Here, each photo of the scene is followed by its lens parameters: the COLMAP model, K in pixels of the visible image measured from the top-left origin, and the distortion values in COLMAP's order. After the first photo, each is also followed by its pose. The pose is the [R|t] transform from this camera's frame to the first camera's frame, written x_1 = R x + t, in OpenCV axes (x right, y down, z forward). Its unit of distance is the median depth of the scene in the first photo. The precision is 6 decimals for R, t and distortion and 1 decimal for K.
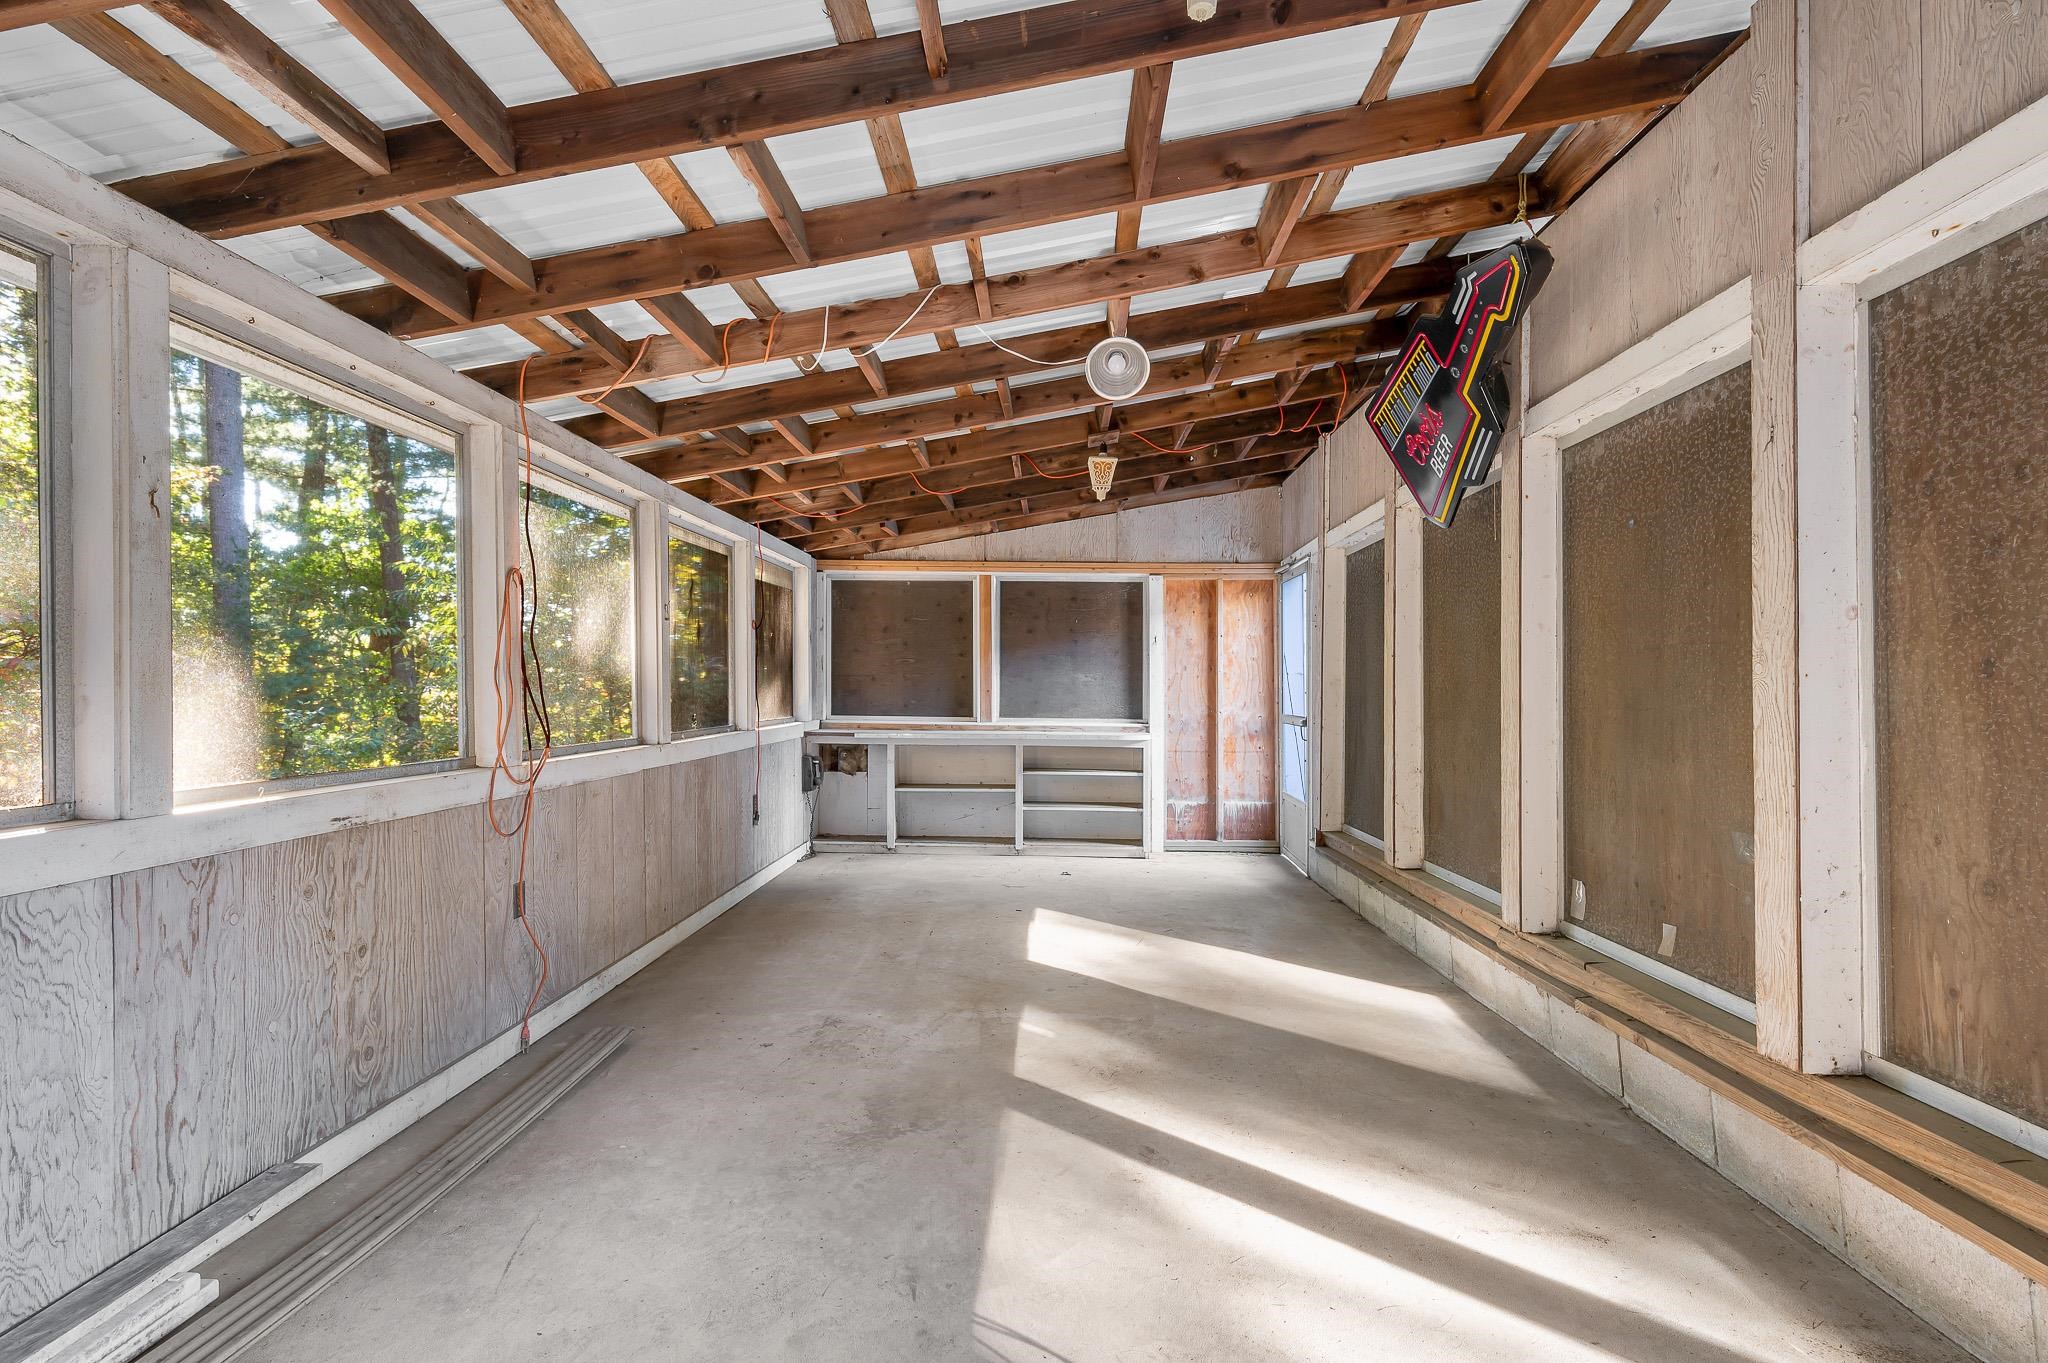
lens RADIAL K [[1018.2, 0, 1025.2], [0, 1018.2, 687.8], [0, 0, 1]] dist [-0.001879, -0.001376]
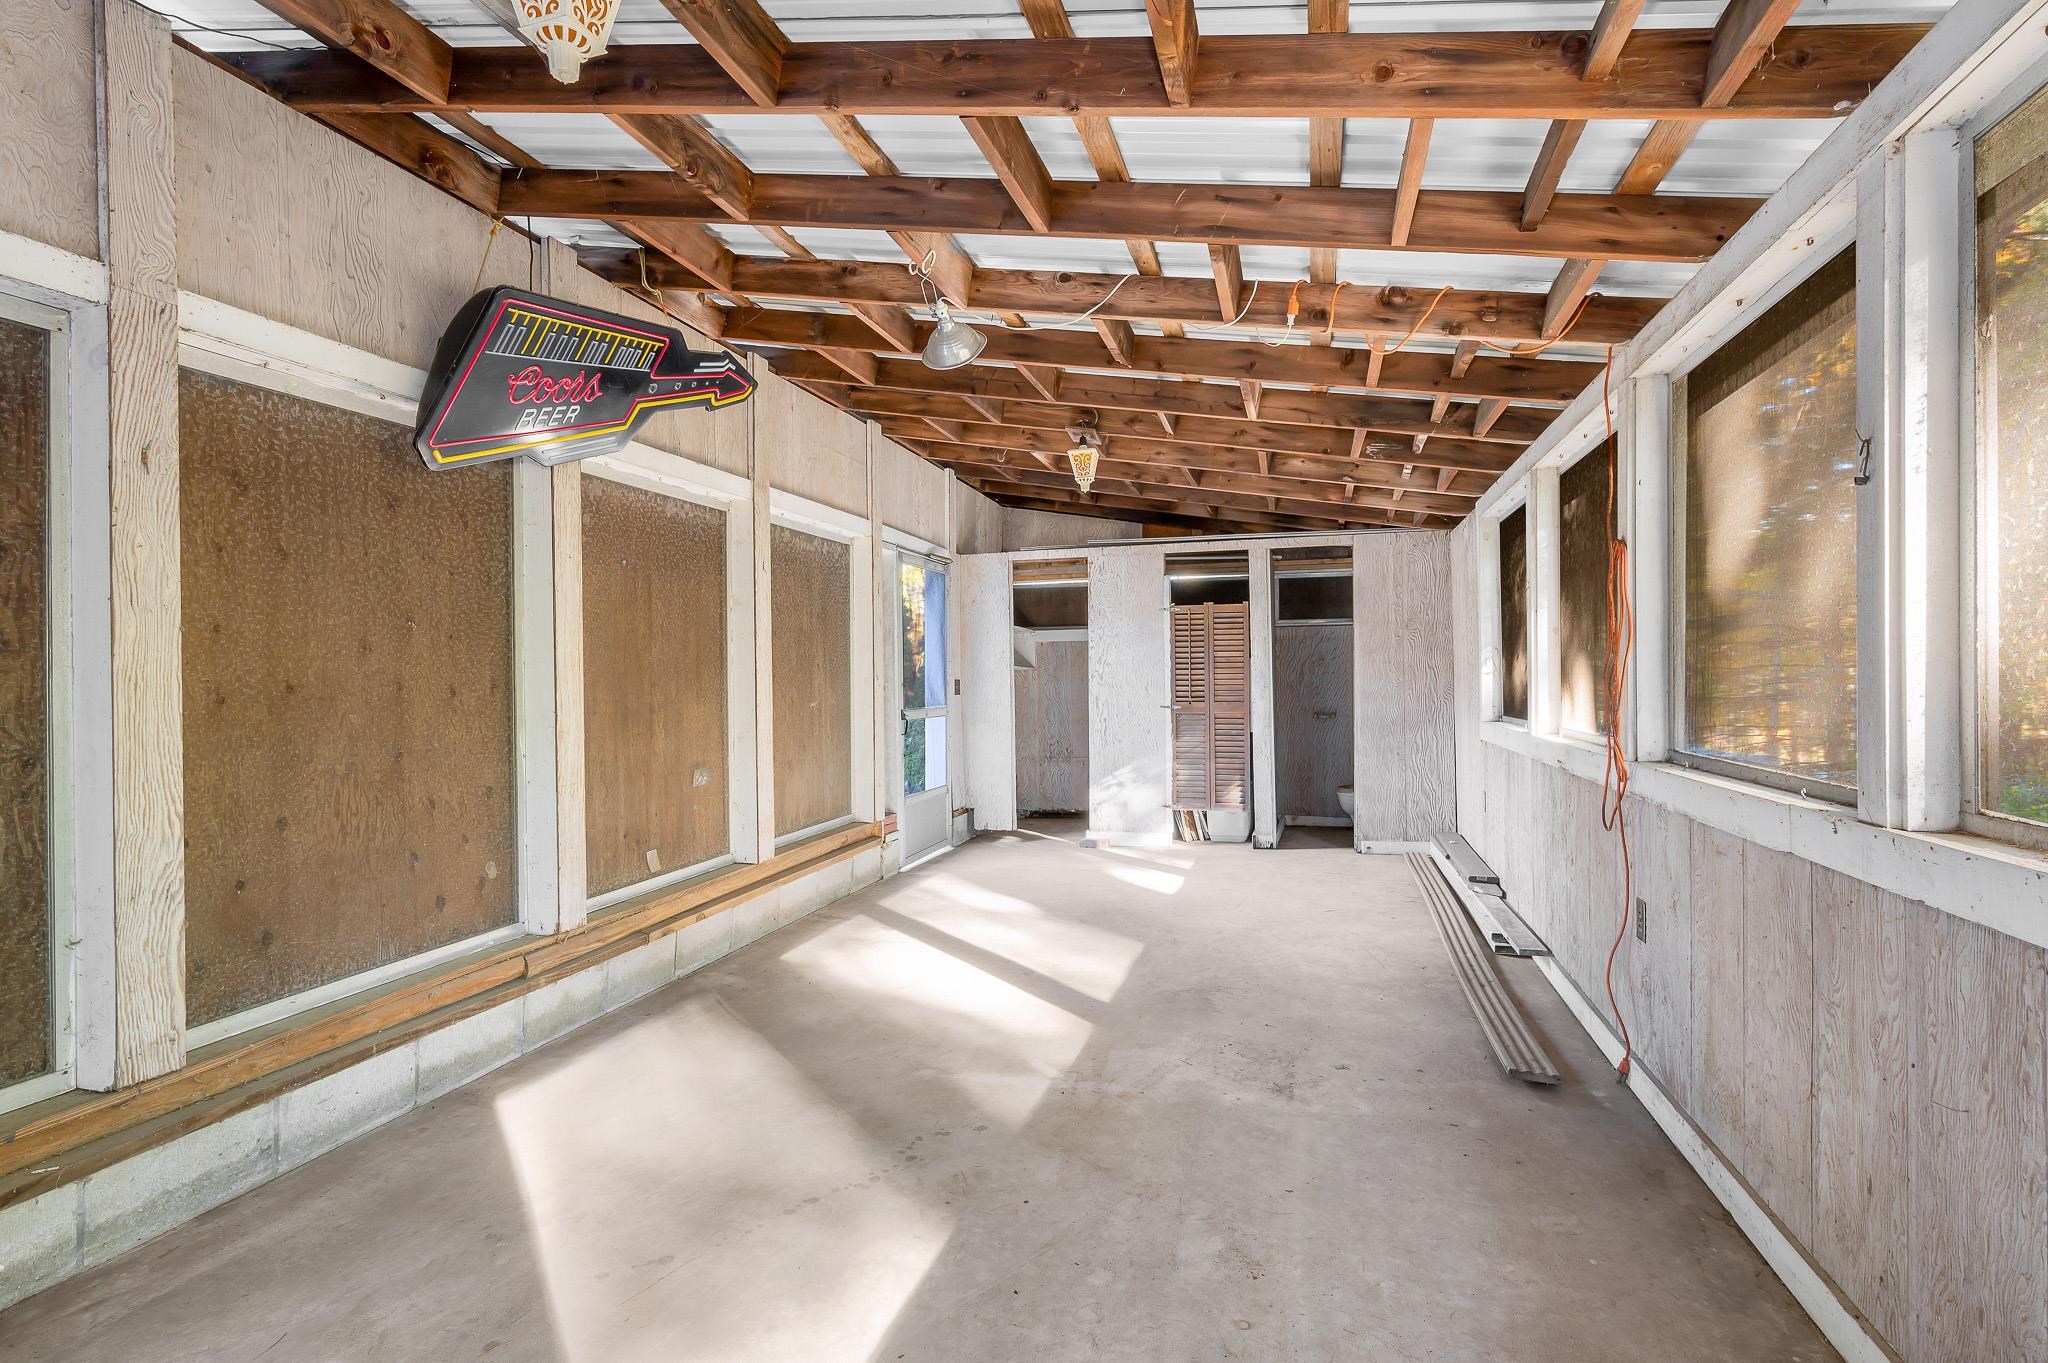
lens RADIAL K [[1018.2, 0, 1025.5], [0, 1018.2, 681.2], [0, 0, 1]] dist [-0.001879, -0.001376]
pose [[-0.970526, 0.015277, 0.240510, -0.222098], [0.015515, 0.999879, -0.000904, 0.000618], [-0.240495, 0.002855, -0.970646, 2.133611]]
